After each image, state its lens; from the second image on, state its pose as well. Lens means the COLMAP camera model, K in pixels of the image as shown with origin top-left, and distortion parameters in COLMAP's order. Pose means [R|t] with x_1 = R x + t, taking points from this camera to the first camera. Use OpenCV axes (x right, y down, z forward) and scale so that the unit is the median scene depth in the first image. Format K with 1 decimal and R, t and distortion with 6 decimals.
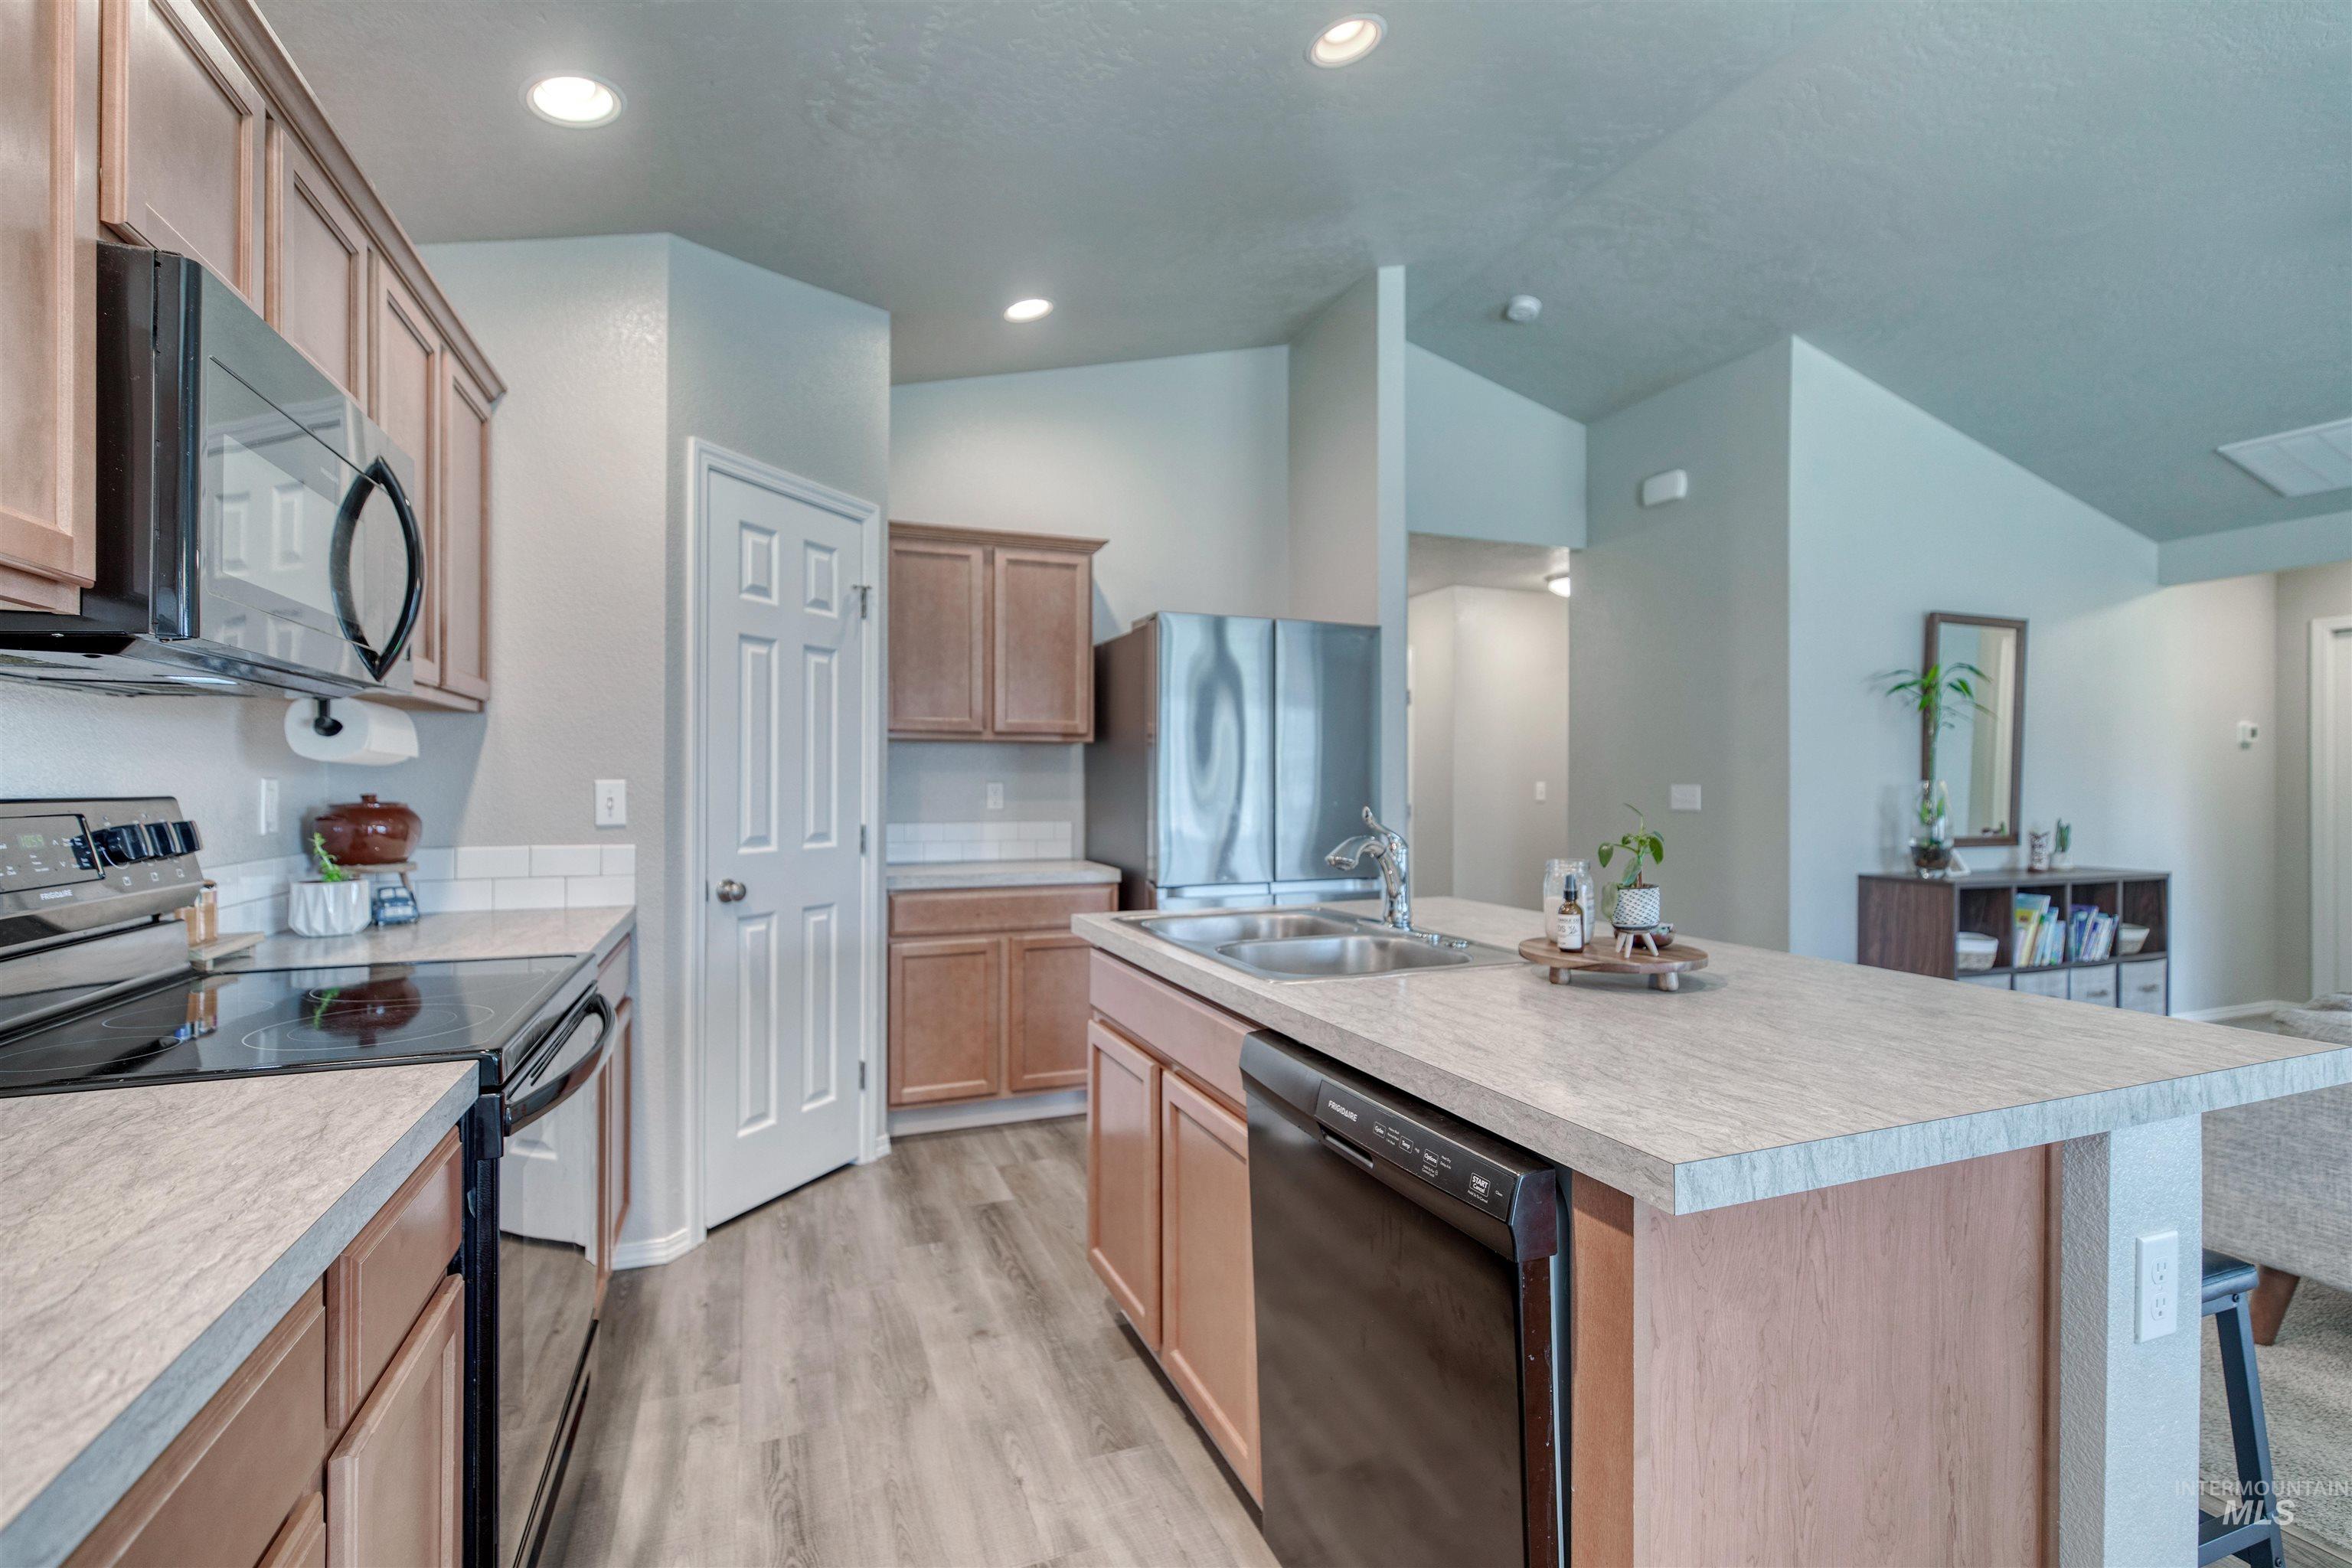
lens RADIAL K [[1051.2, 0, 1177.4], [0, 1051.2, 783.0], [0, 0, 1]] dist [0.004958, 0.000030]
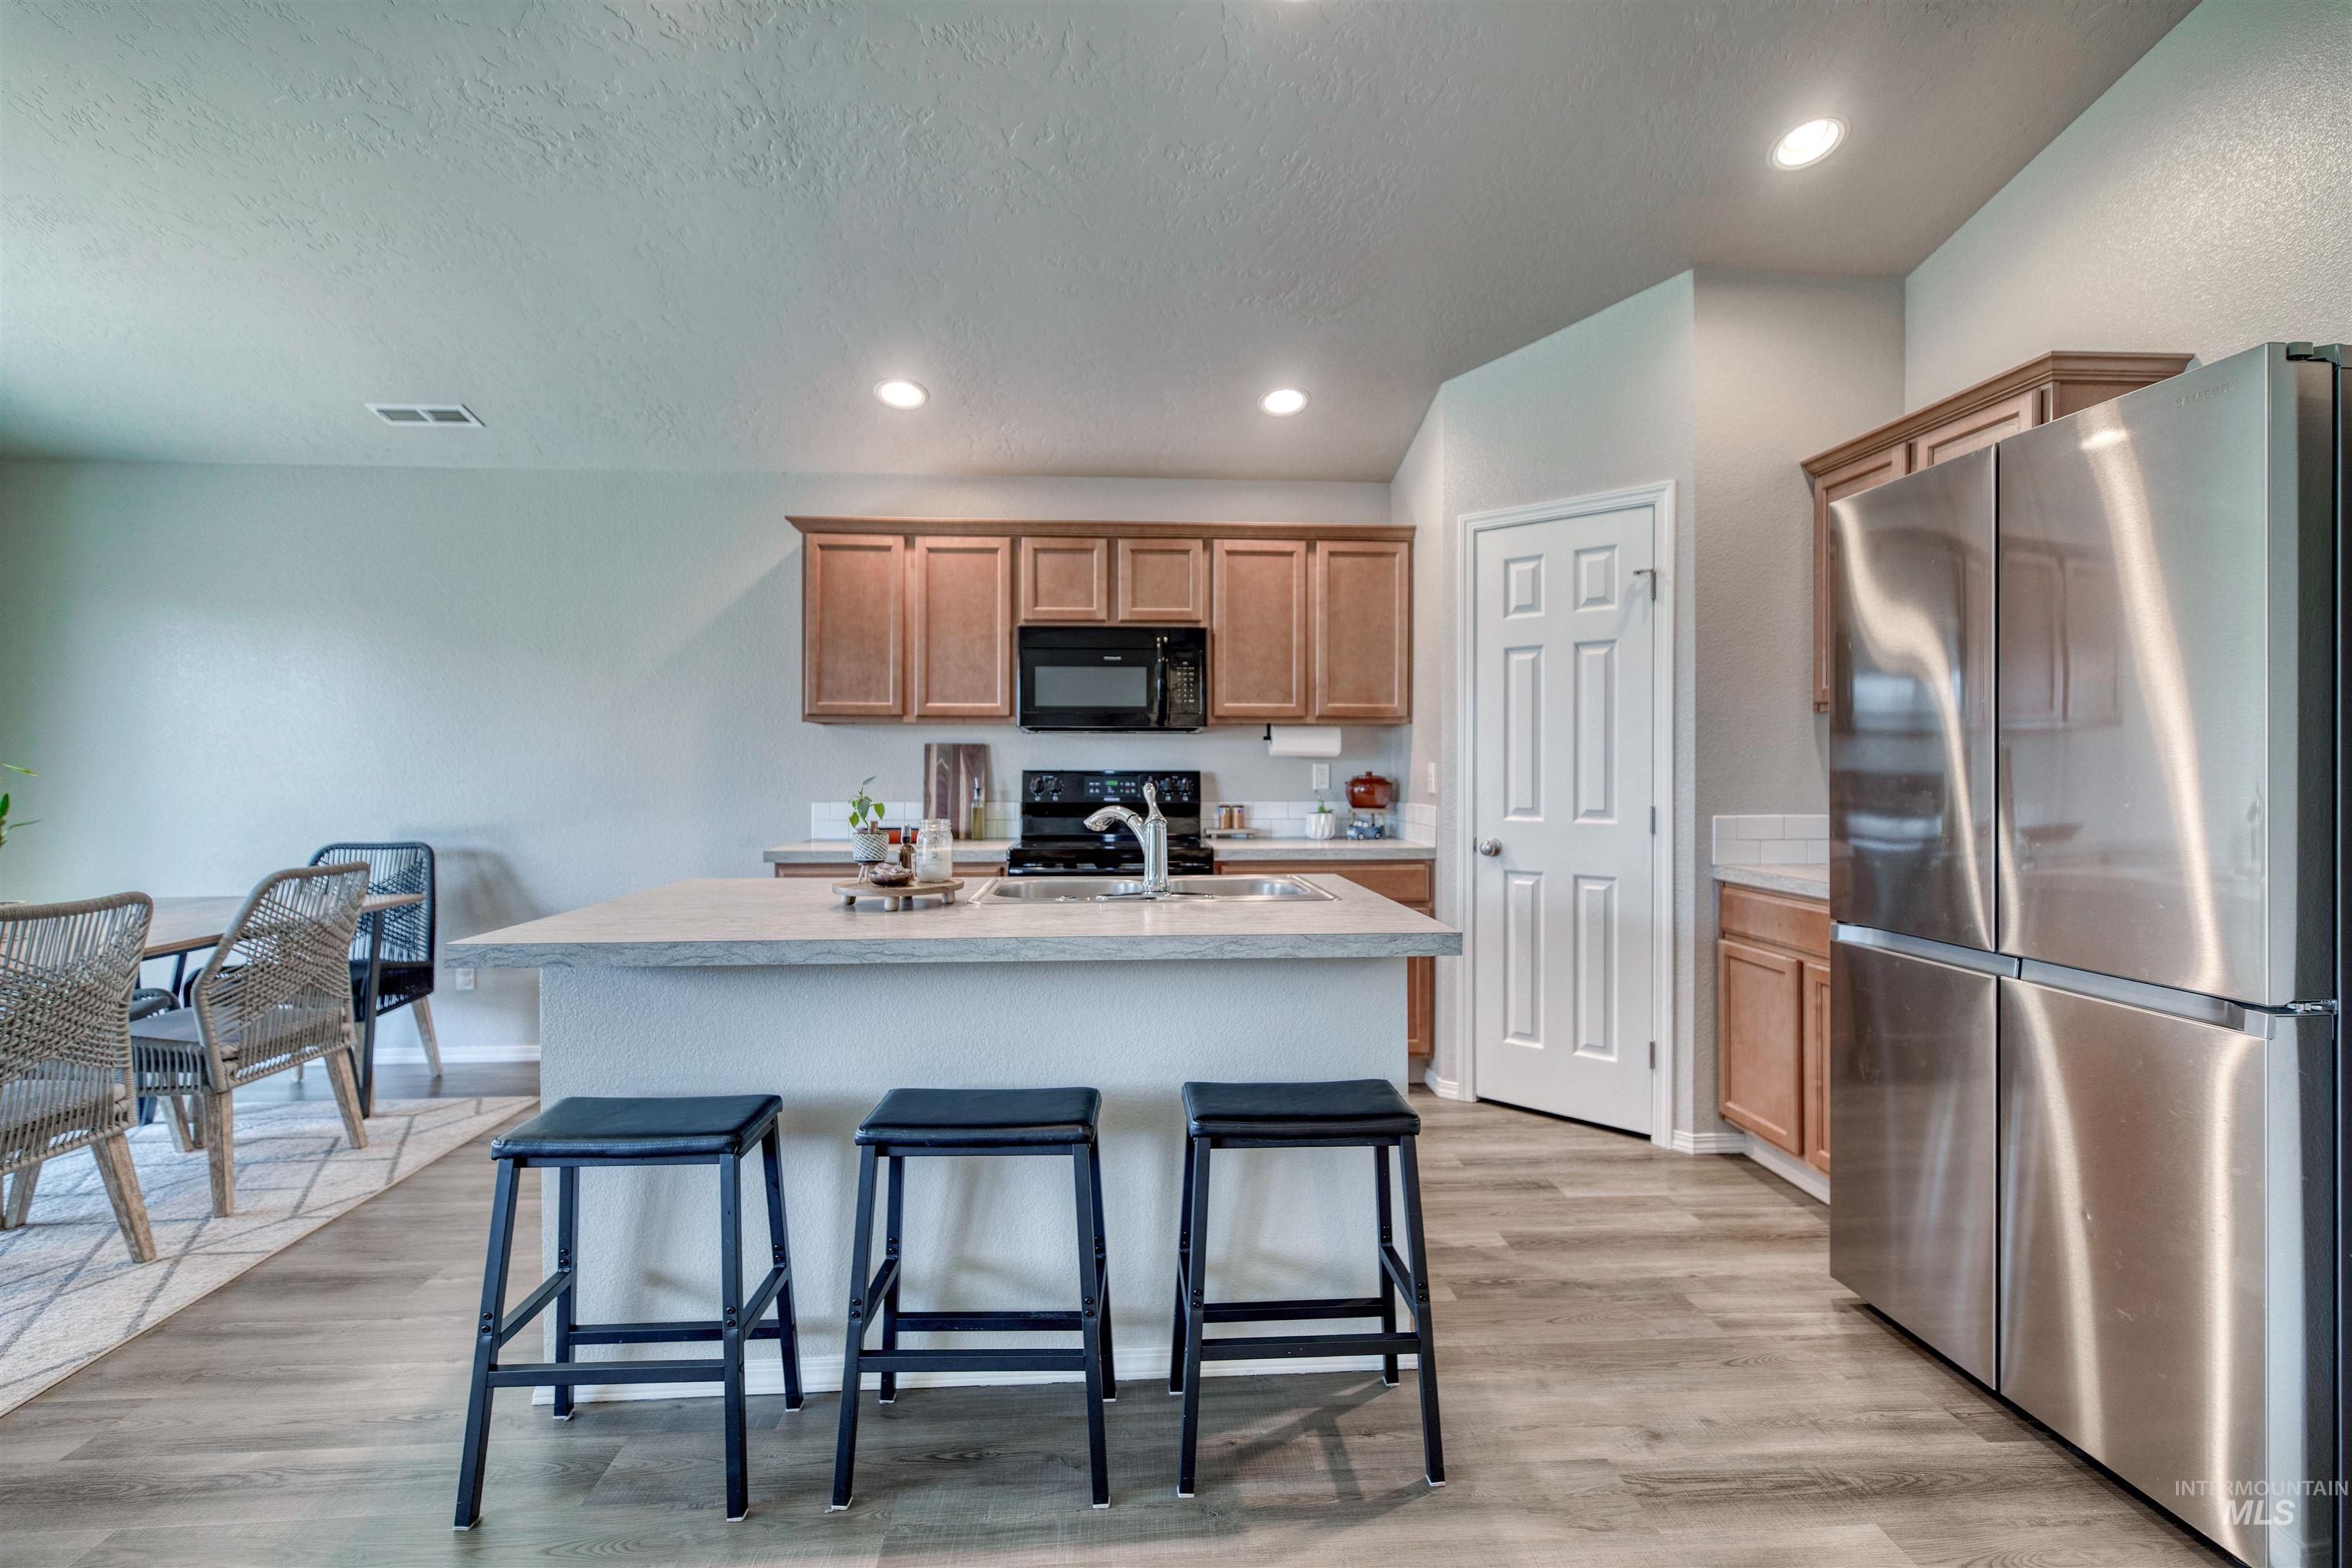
lens RADIAL K [[1051.1, 0, 1177.8], [0, 1051.1, 764.4], [0, 0, 1]] dist [0.004893, -0.000288]
pose [[-0.306487, -0.004692, -0.951863, 0.613963], [0.000508, 0.999987, -0.005093, 0.003913], [0.951875, -0.002045, -0.306481, 0.673710]]
